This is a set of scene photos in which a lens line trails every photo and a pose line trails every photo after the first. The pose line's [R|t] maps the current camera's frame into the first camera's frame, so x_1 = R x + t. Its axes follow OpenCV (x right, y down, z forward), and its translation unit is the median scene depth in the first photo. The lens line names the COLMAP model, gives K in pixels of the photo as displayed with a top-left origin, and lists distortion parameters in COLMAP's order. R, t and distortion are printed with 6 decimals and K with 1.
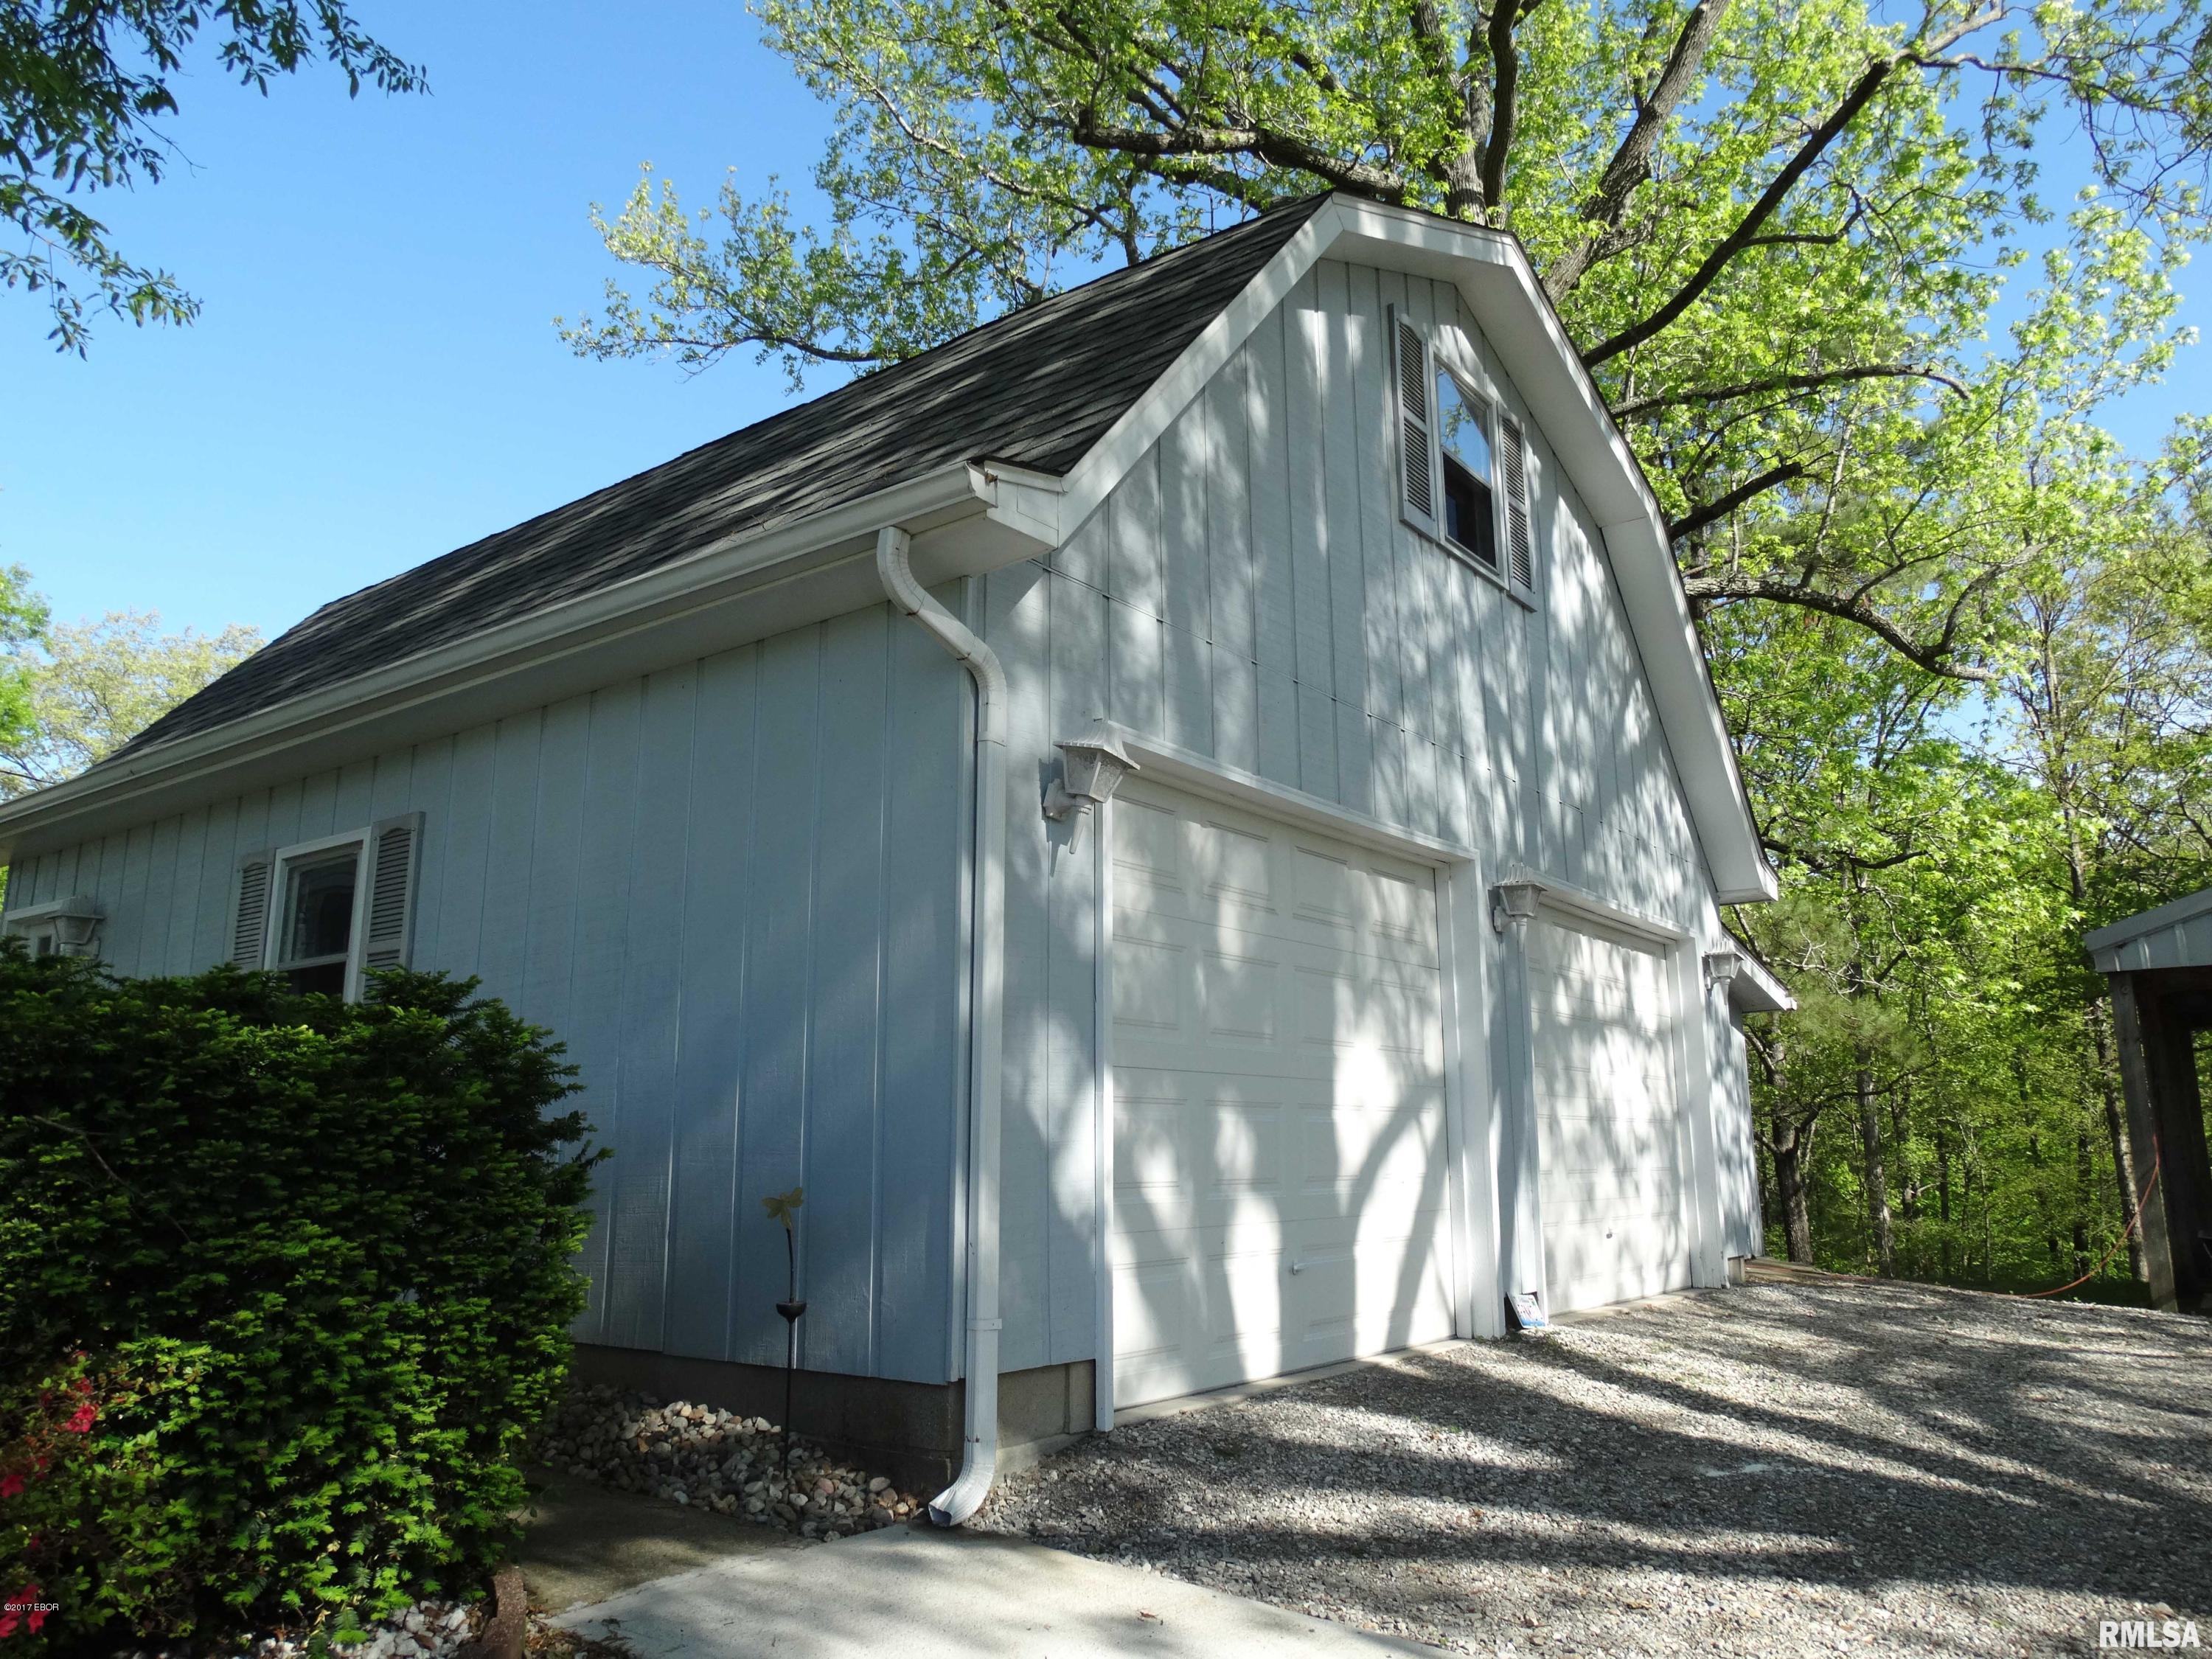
lens RADIAL K [[1544.2, 0, 1093.3], [0, 1544.2, 807.0], [0, 0, 1]] dist [0.024267, 0.009596]
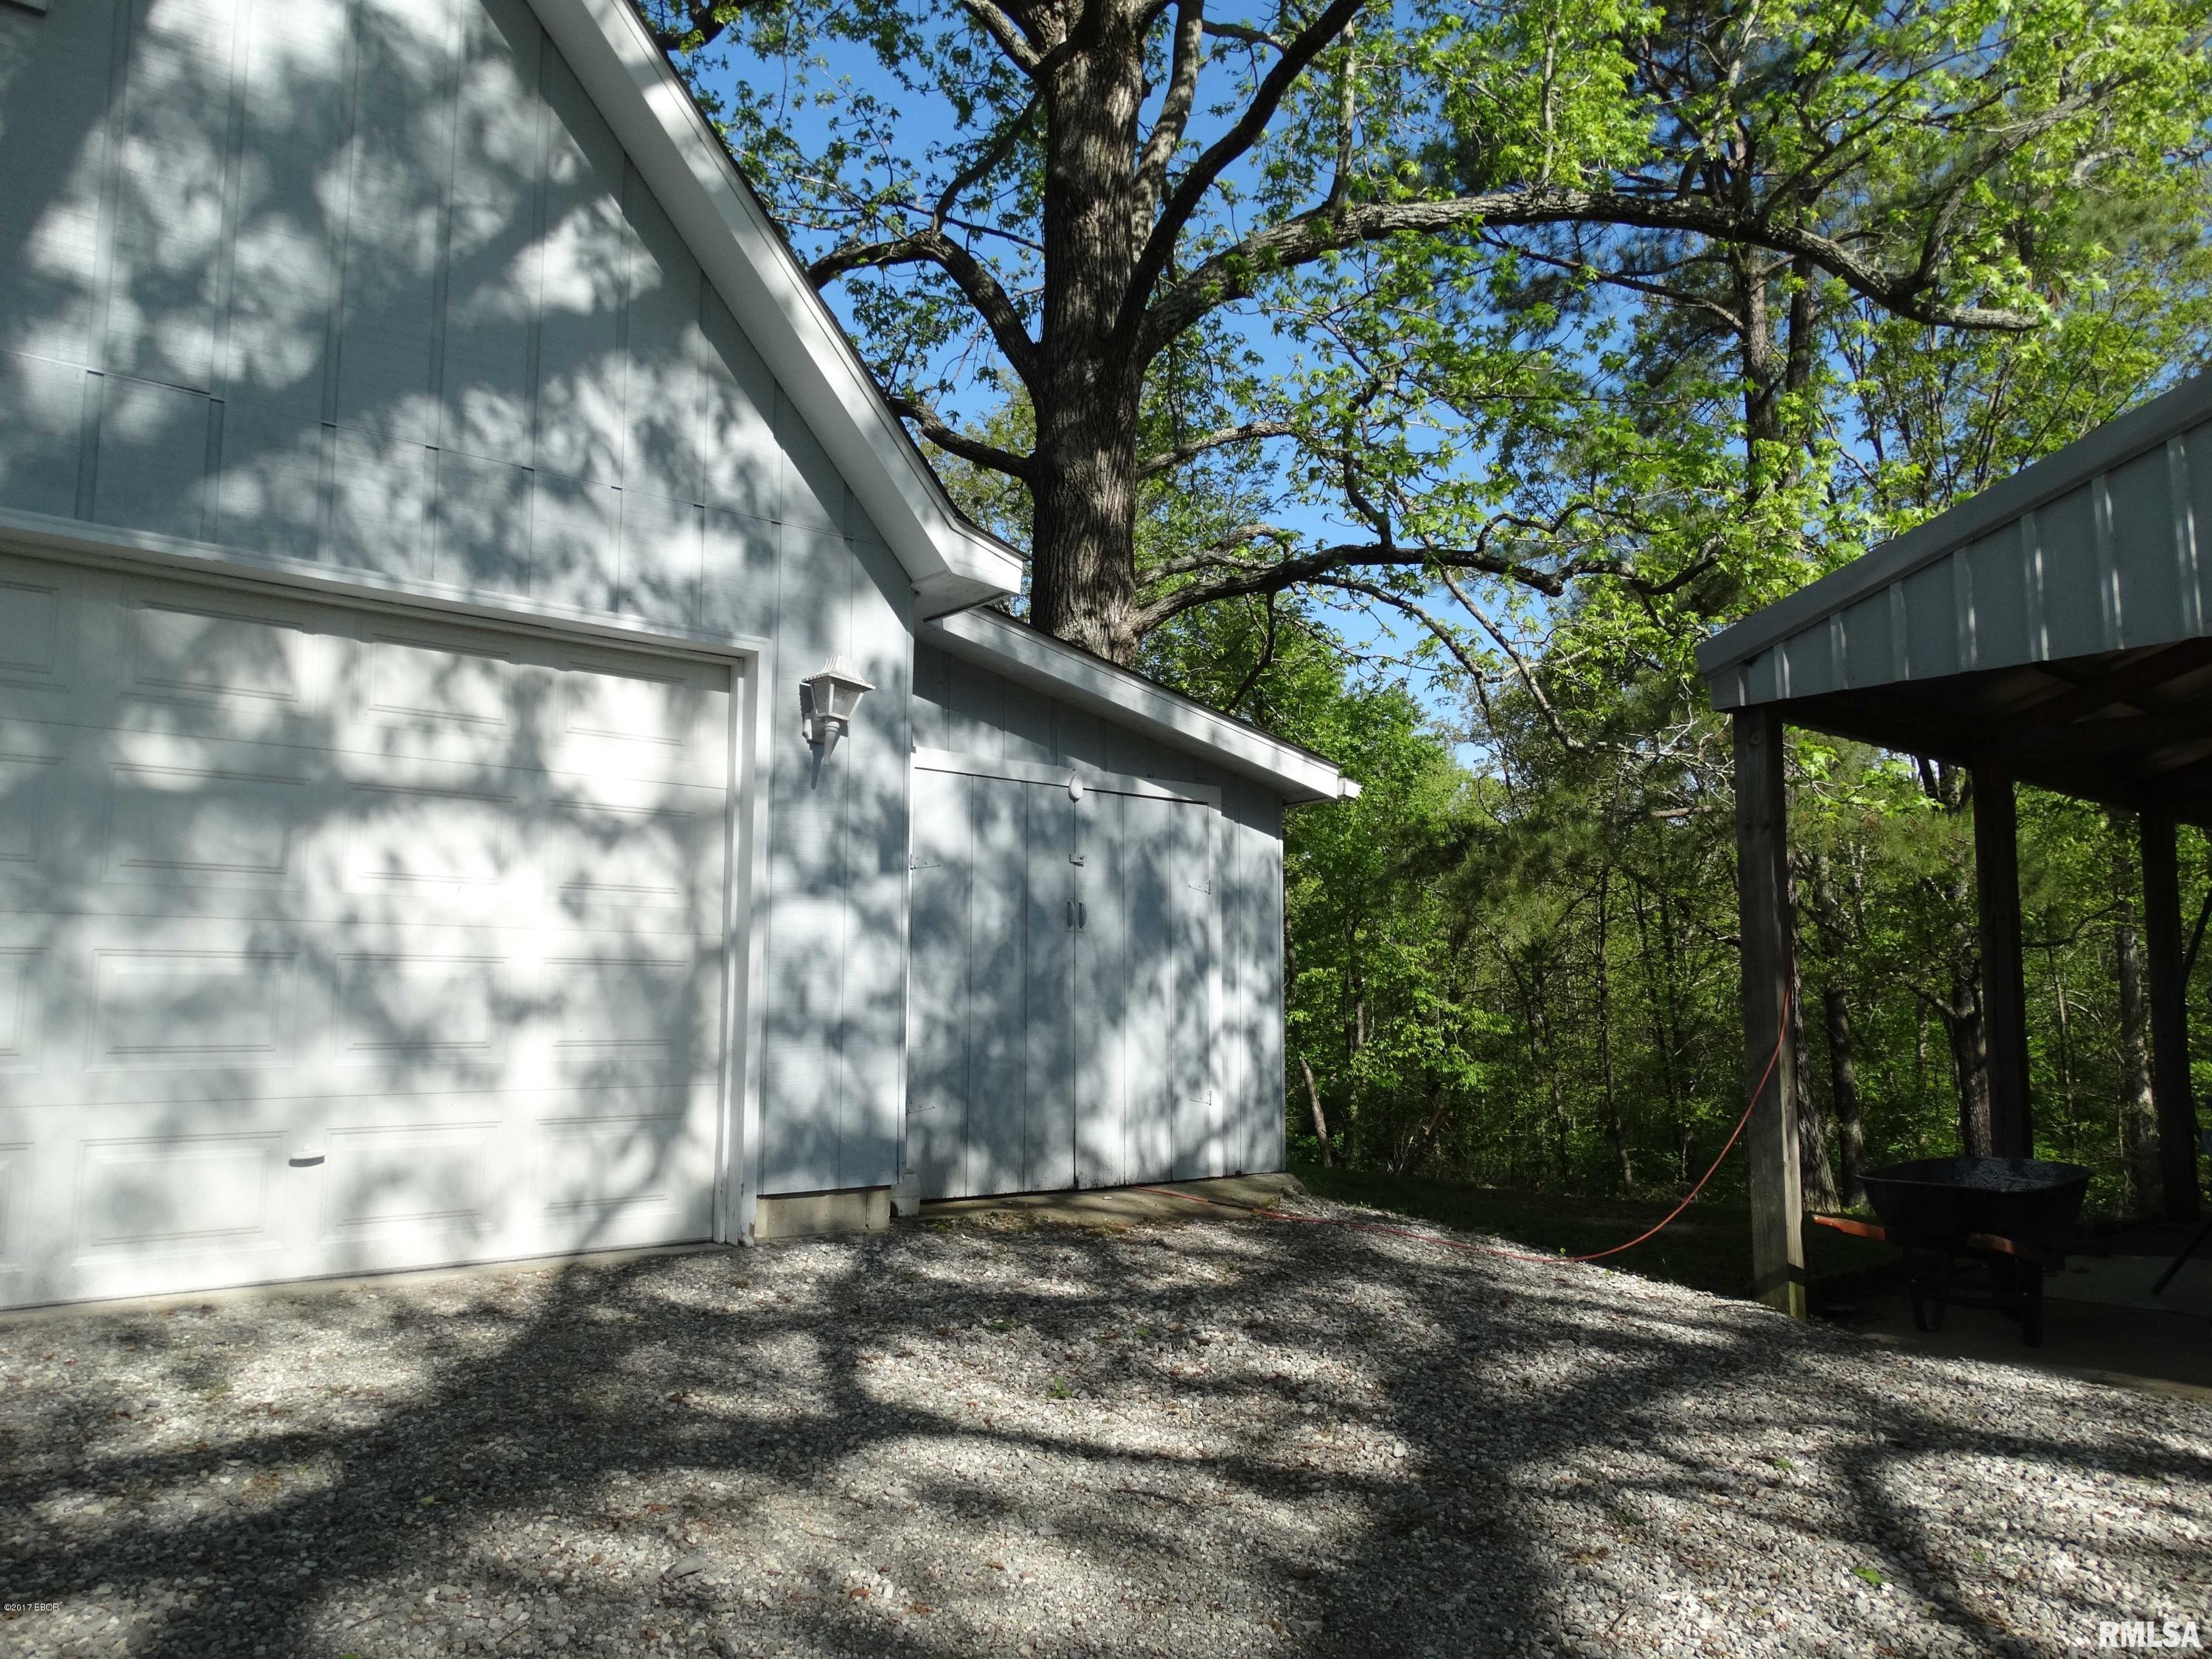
lens RADIAL K [[1546.8, 0, 1094.6], [0, 1546.8, 824.9], [0, 0, 1]] dist [-0.001582, 0.009892]
pose [[0.973368, -0.020567, -0.228322, 0.554081], [0.043174, 0.994592, 0.094463, 0.084274], [0.225145, -0.101805, 0.968992, 0.402318]]
